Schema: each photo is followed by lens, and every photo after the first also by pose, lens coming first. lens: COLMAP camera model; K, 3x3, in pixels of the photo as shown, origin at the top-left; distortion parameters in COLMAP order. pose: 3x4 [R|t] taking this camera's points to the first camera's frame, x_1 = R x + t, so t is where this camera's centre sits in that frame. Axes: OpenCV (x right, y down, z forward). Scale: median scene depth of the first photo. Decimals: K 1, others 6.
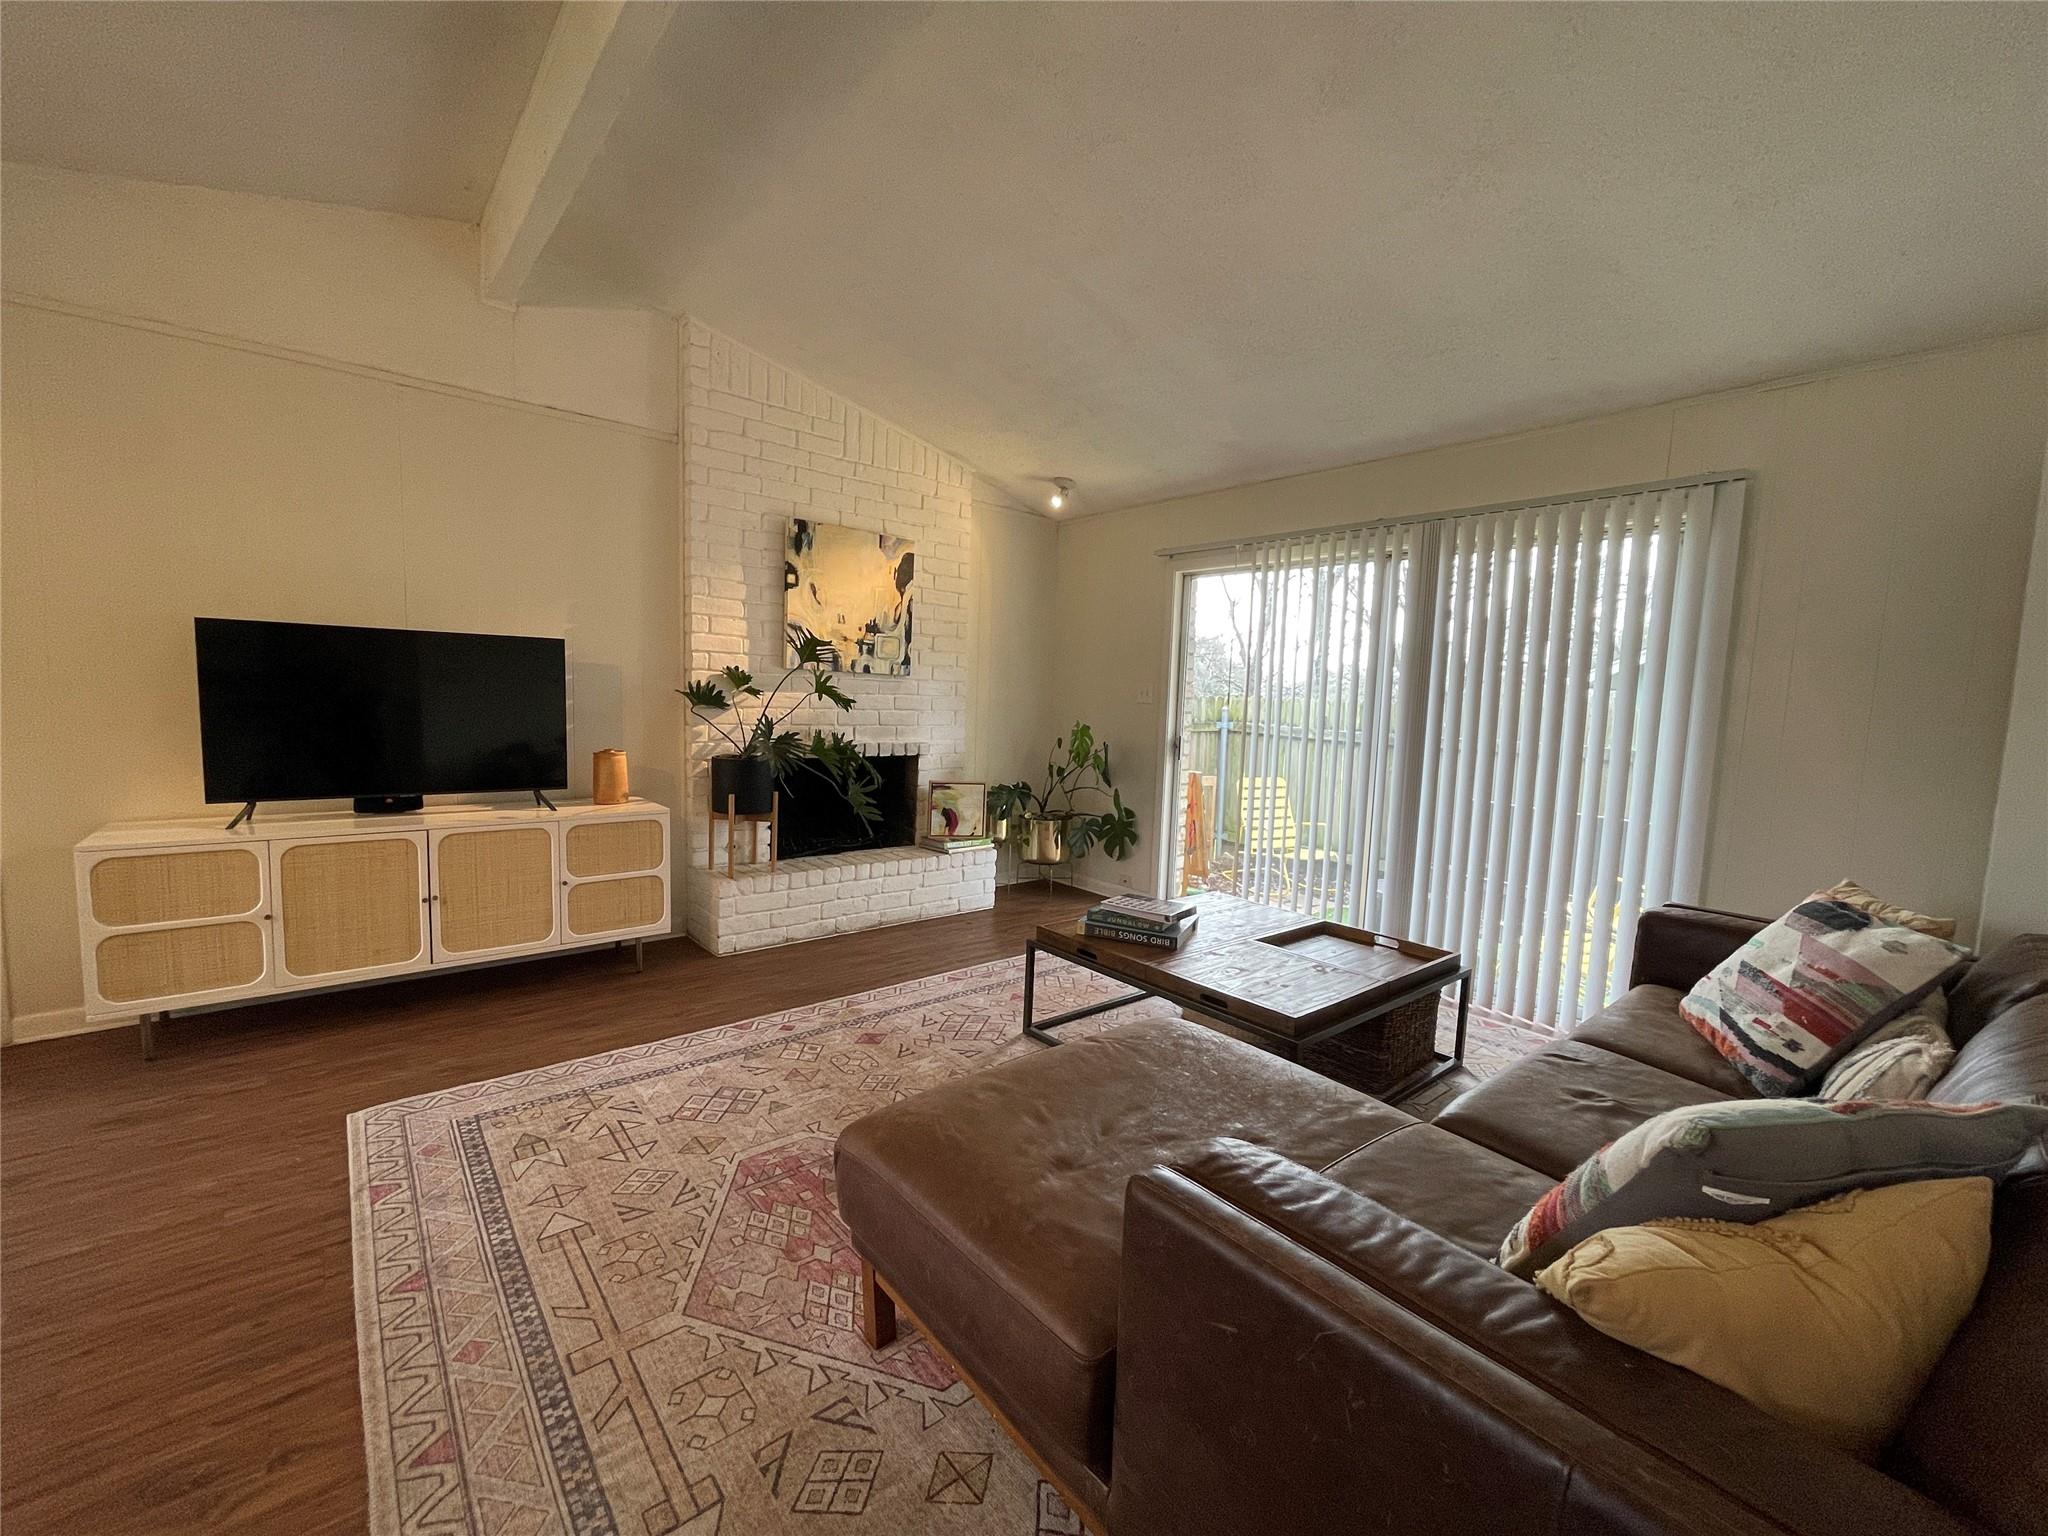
lens RADIAL K [[824.6, 0, 1020.6], [0, 824.6, 766.6], [0, 0, 1]] dist [0.000337, 0.000248]
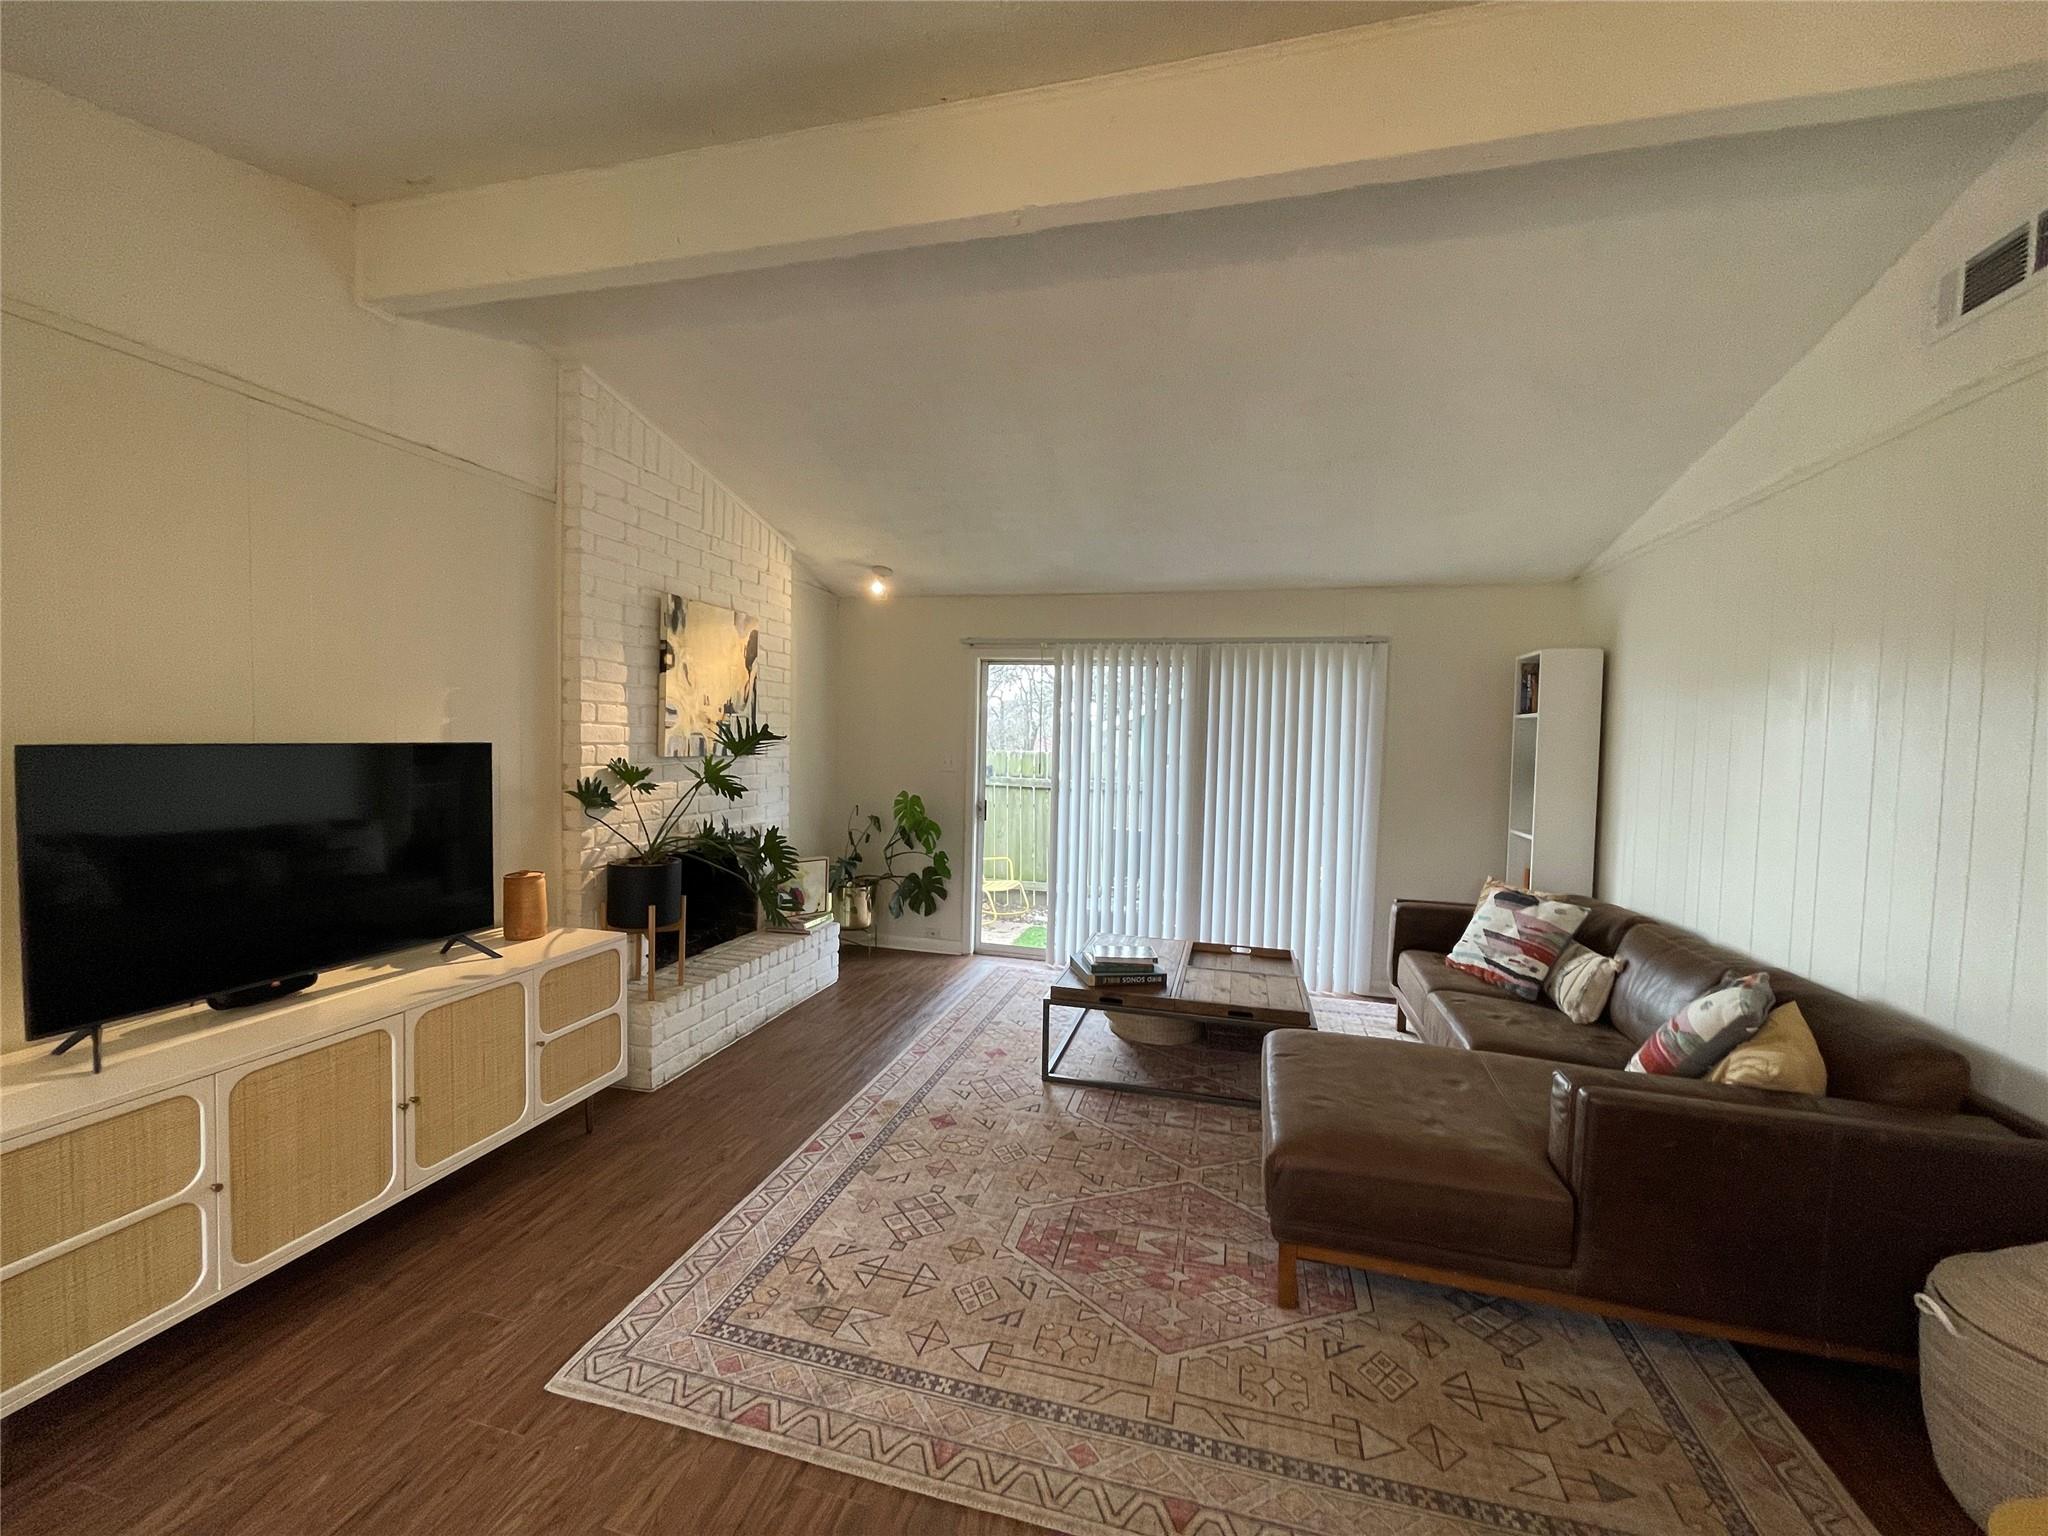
lens RADIAL K [[824.6, 0, 1020.6], [0, 824.6, 766.6], [0, 0, 1]] dist [0.000337, 0.000248]
pose [[0.817471, -0.037034, 0.574778, -0.505543], [0.054337, 0.998439, -0.012950, -0.078878], [-0.573401, 0.041818, 0.818207, 0.037573]]
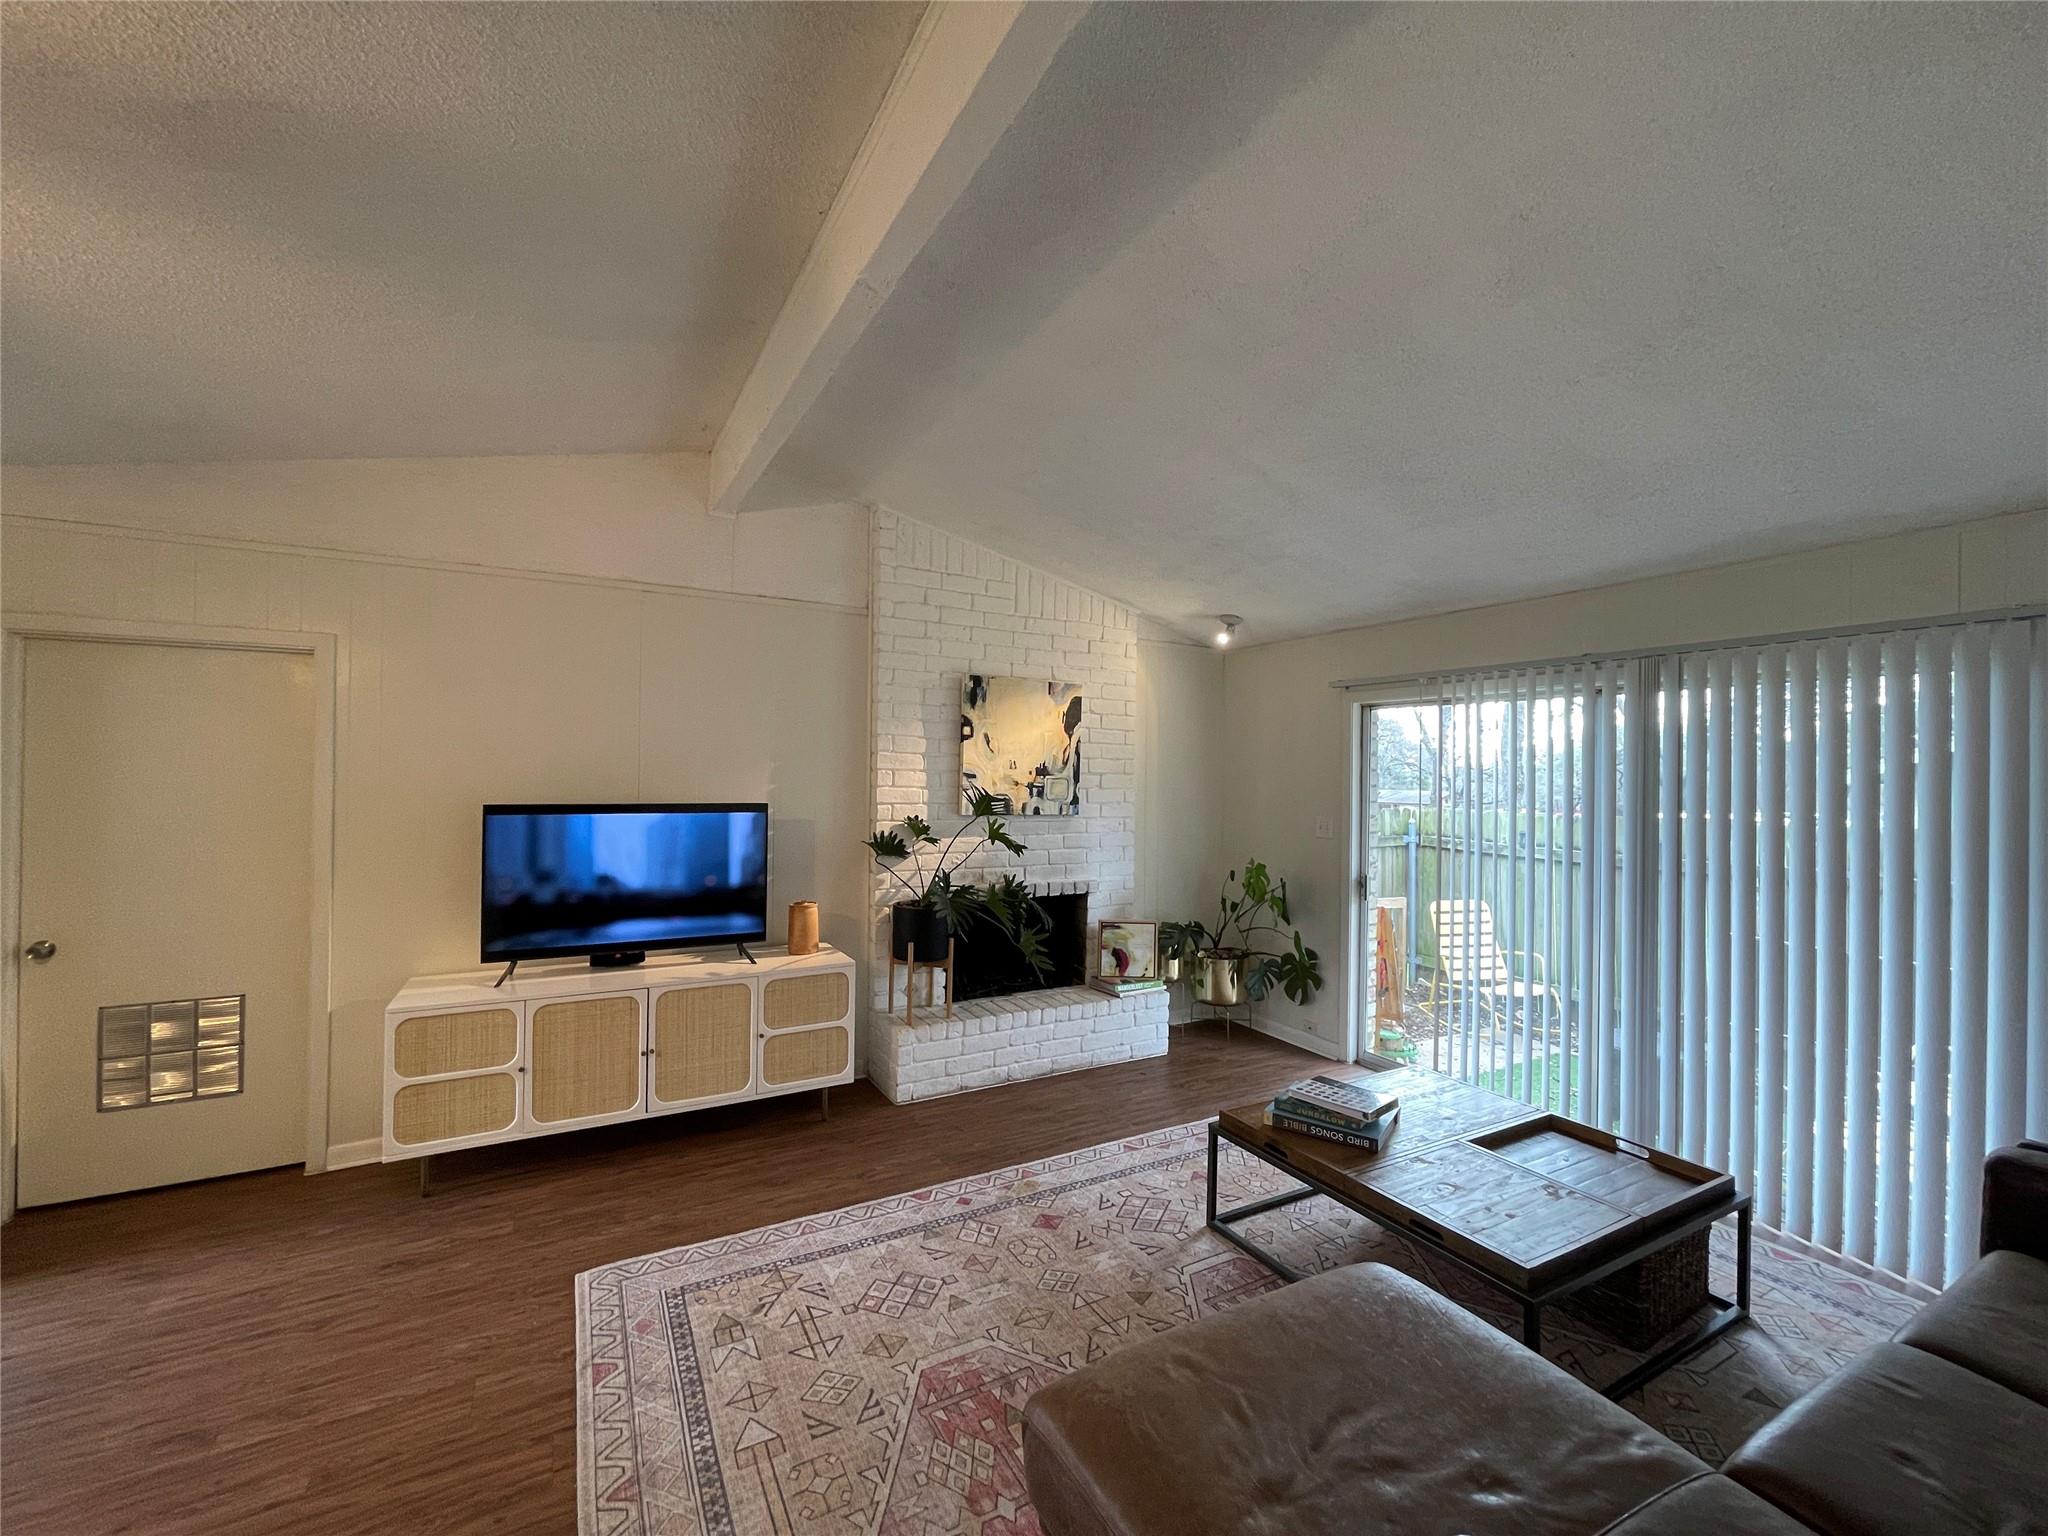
lens RADIAL K [[825.9, 0, 1019.9], [0, 825.9, 764.5], [0, 0, 1]] dist [0.001751, -0.000863]
pose [[0.980748, -0.023080, -0.193911, -0.008385], [0.002420, 0.994352, -0.106108, -0.075102], [0.195265, 0.103595, 0.975264, -0.010348]]
